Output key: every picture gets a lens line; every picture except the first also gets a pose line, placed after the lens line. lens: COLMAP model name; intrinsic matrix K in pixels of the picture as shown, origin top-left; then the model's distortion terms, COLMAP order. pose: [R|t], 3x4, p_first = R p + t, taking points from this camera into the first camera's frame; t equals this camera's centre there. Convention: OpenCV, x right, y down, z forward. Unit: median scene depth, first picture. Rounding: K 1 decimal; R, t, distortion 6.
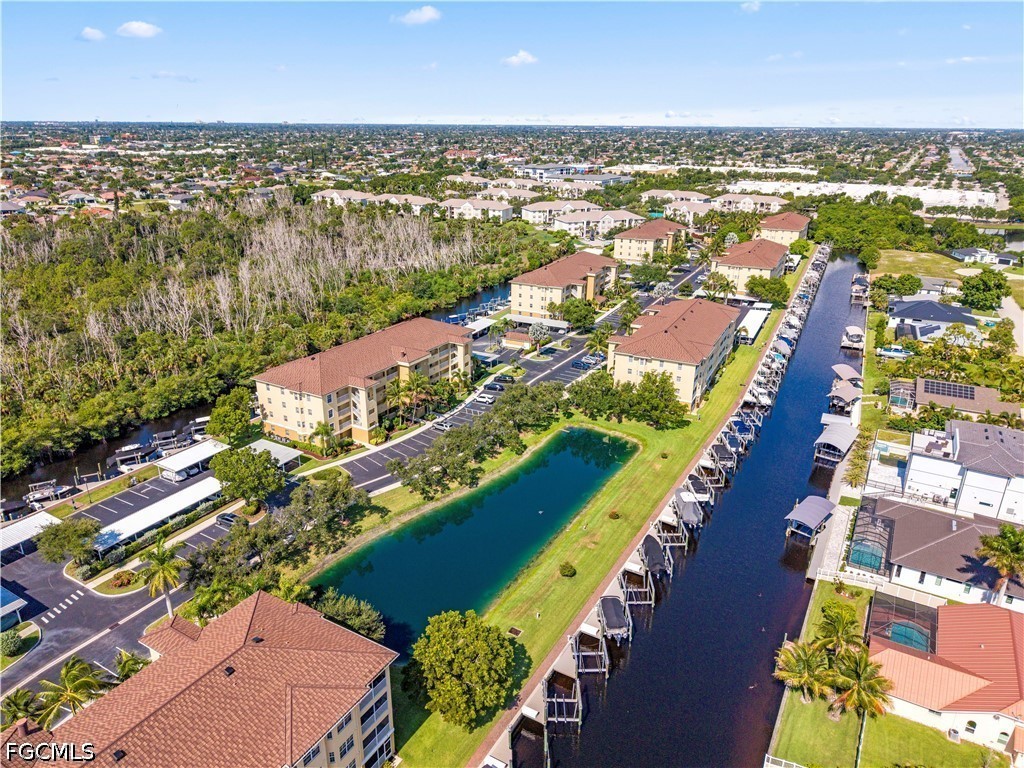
lens RADIAL K [[685.5, 0, 512.0], [0, 685.5, 384.0], [0, 0, 1]] dist [0.031325, -0.037582]
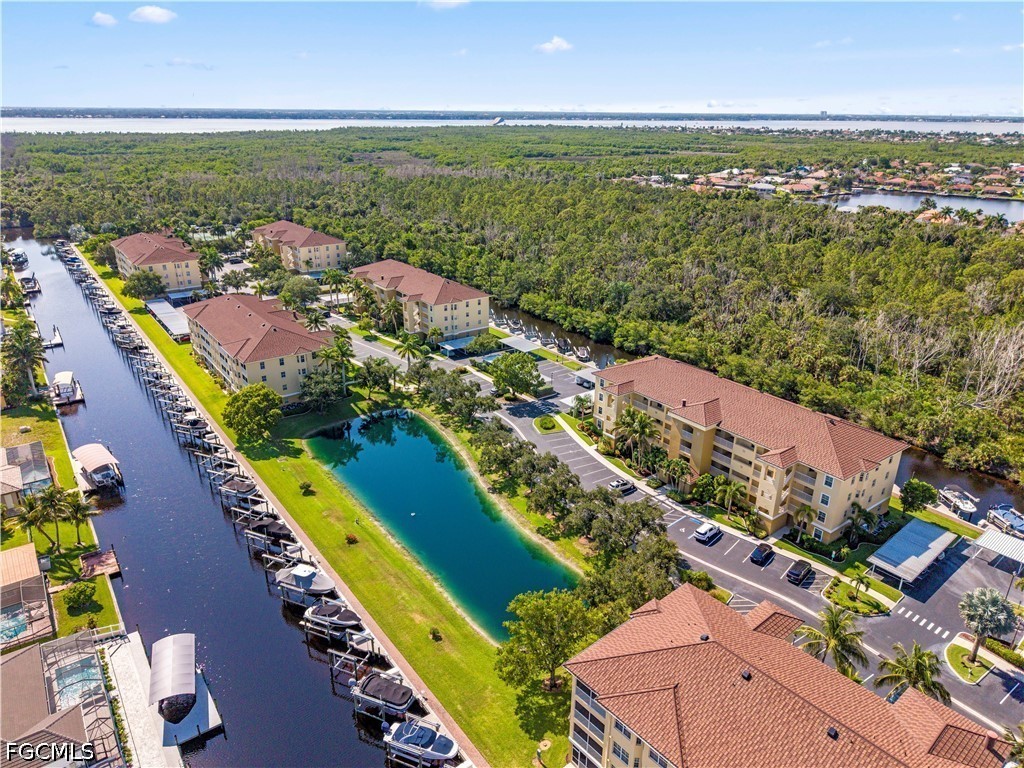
lens RADIAL K [[685.5, 0, 512.0], [0, 685.5, 384.0], [0, 0, 1]] dist [0.031325, -0.037582]
pose [[-0.393129, 0.352011, -0.849434, 0.711063], [-0.322738, 0.812213, 0.485953, -0.463738], [0.860982, 0.465187, -0.205697, 1.147028]]
